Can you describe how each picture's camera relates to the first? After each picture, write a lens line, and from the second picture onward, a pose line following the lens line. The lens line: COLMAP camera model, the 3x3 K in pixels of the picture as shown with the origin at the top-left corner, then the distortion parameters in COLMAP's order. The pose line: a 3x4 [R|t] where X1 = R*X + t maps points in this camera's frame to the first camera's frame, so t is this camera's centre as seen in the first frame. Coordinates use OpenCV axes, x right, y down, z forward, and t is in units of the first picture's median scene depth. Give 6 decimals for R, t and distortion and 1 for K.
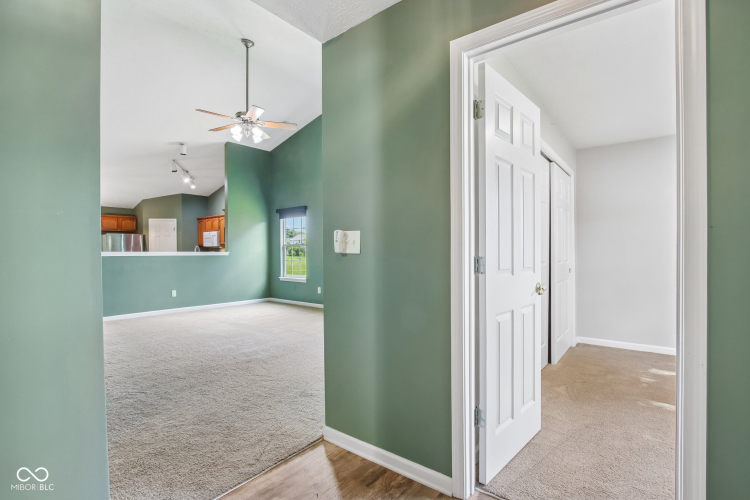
lens RADIAL K [[351.4, 0, 374.9], [0, 351.4, 256.7], [0, 0, 1]] dist [-0.030549, 0.001978]
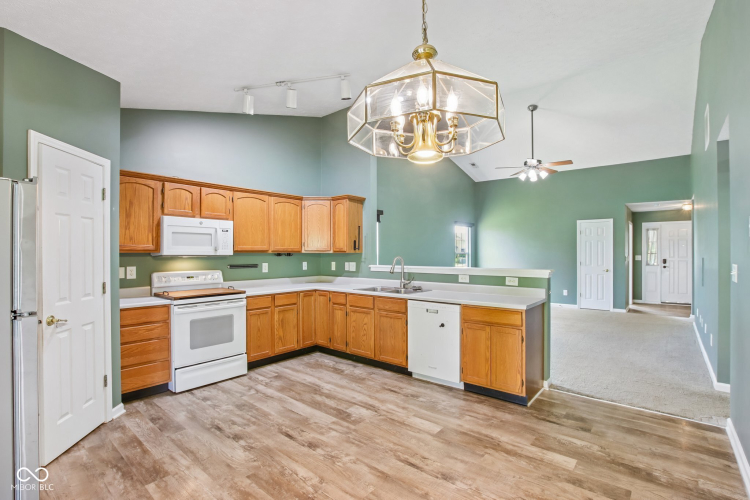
lens RADIAL K [[351.4, 0, 375.9], [0, 351.4, 249.1], [0, 0, 1]] dist [-0.030549, 0.001978]
pose [[0.042156, 0.014883, 0.999000, -0.987483], [0.016246, 0.999747, -0.015579, -0.030182], [-0.998979, 0.016887, 0.041903, 0.886256]]
